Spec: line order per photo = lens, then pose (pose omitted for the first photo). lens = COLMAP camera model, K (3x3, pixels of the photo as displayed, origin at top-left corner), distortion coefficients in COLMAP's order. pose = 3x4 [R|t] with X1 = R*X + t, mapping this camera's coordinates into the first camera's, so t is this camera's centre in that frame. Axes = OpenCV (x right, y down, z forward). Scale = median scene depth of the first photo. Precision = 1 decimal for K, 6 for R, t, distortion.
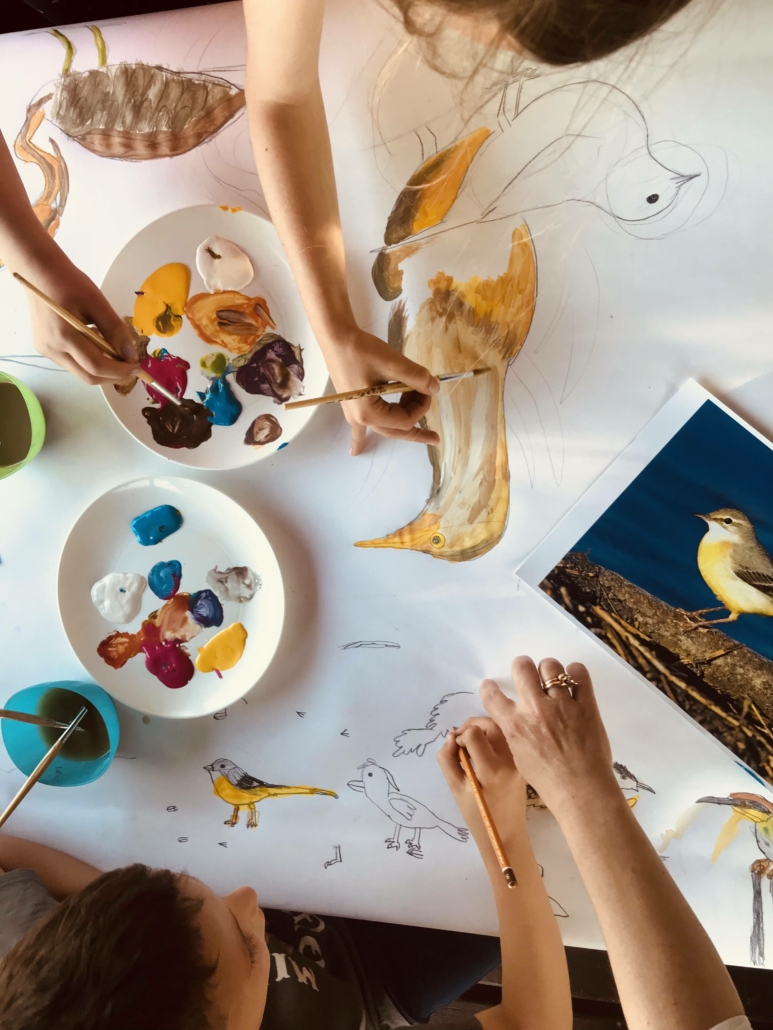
lens RADIAL K [[834.8, 0, 387.2], [0, 834.8, 516.2], [0, 0, 1]] dist [-0.026870, -0.001754]
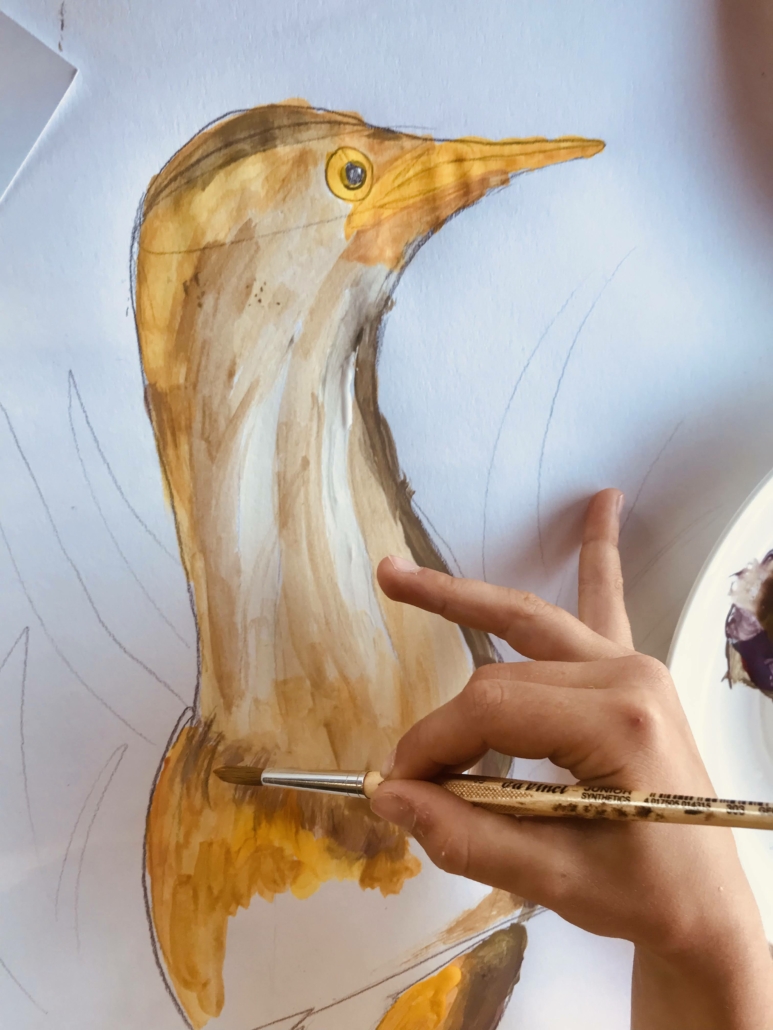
lens RADIAL K [[834.8, 0, 394.5], [0, 834.8, 516.0], [0, 0, 1]] dist [-0.026870, -0.001754]
pose [[-0.998730, 0.048015, 0.015237, 0.045565], [-0.050088, -0.914305, -0.401918, 0.037194], [-0.005366, -0.402171, 0.915549, 0.671571]]
